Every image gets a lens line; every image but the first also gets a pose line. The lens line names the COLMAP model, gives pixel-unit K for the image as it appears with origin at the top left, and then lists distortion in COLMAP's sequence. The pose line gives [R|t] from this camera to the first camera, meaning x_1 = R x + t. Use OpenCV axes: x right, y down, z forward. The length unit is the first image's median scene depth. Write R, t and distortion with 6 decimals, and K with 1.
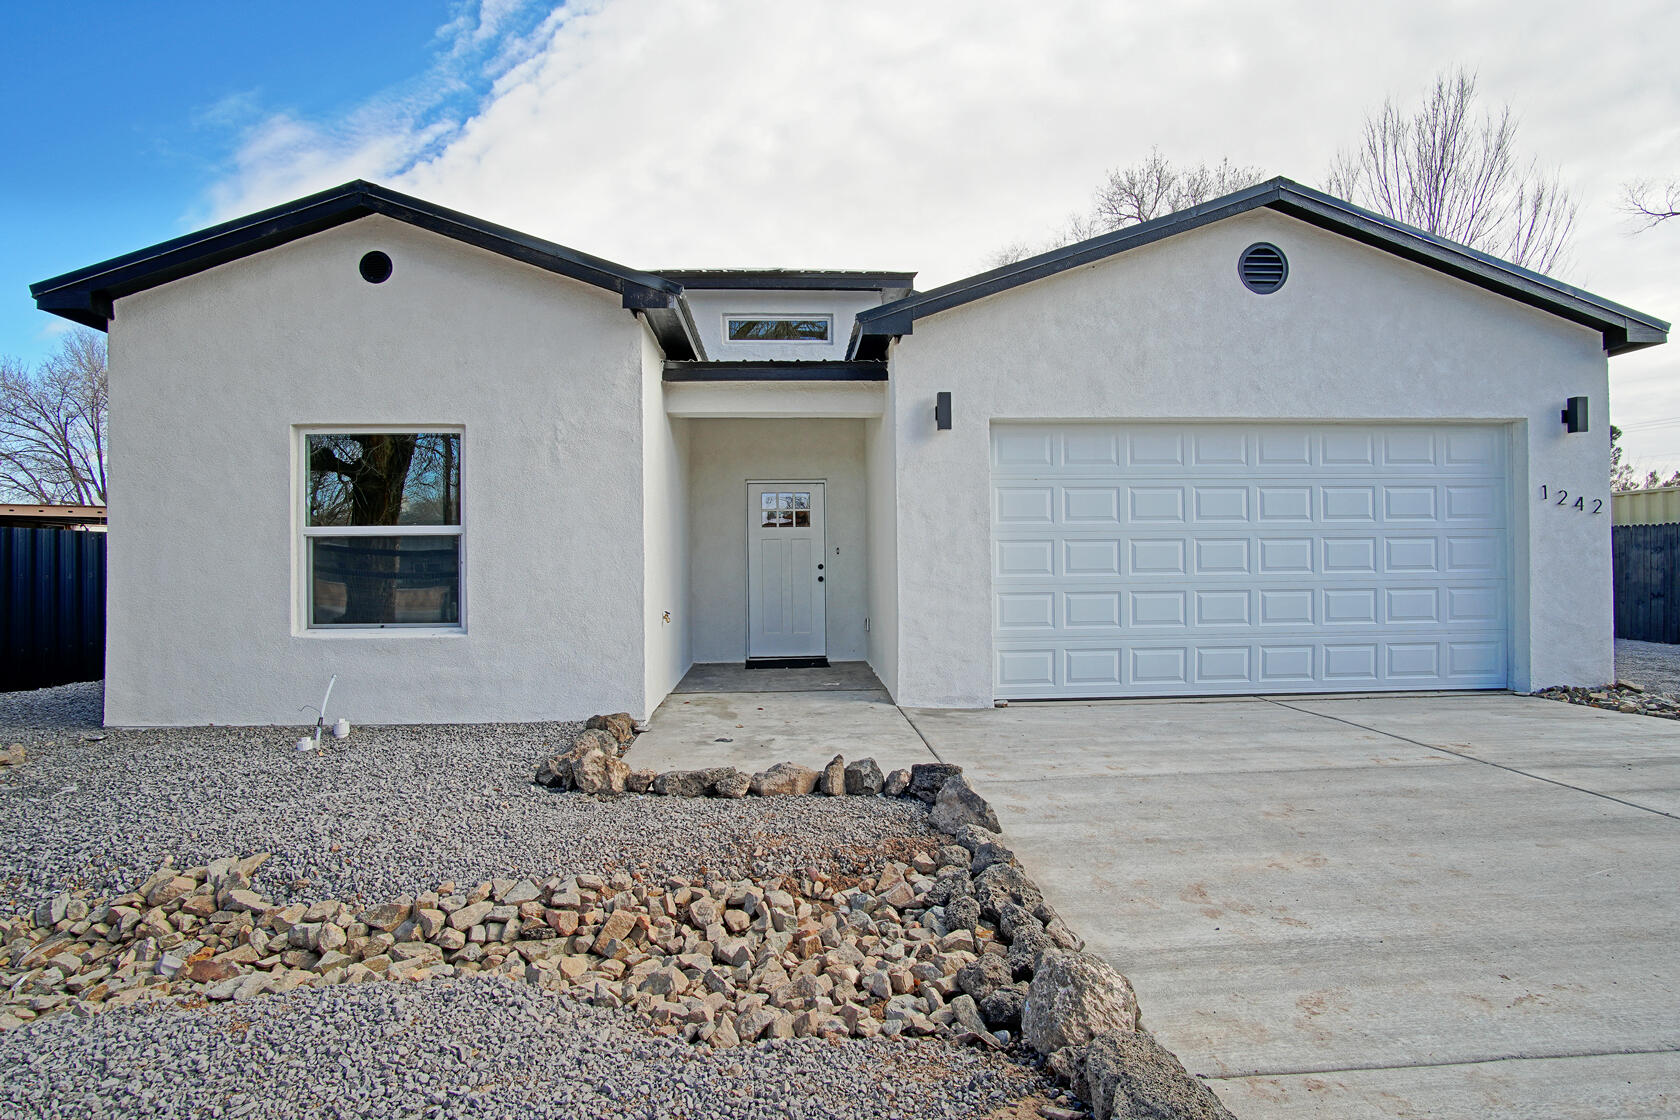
lens RADIAL K [[895.4, 0, 840.4], [0, 895.4, 552.6], [0, 0, 1]] dist [-0.032029, 0.008448]
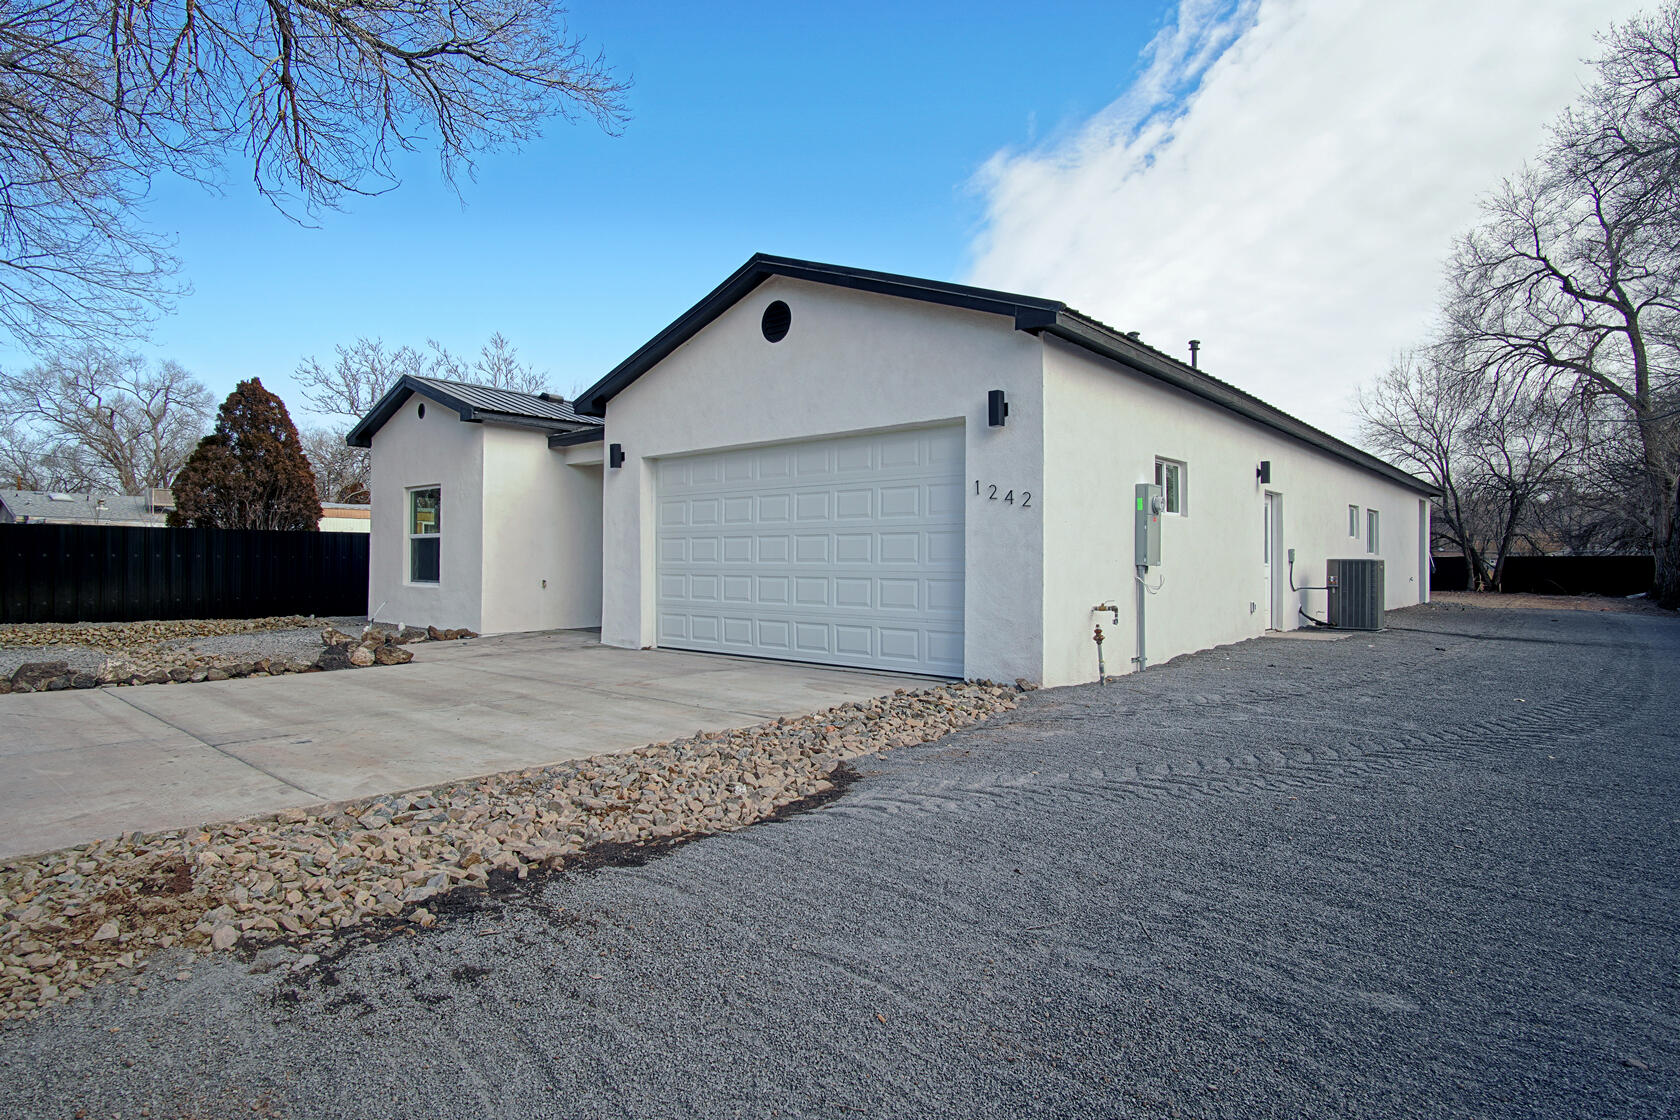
lens RADIAL K [[895.4, 0, 835.6], [0, 895.4, 566.4], [0, 0, 1]] dist [-0.032029, 0.008448]
pose [[0.715490, 0.015131, -0.698459, 1.427484], [-0.004137, 0.999840, 0.017422, 0.005306], [0.698611, -0.009576, 0.715438, 0.146786]]
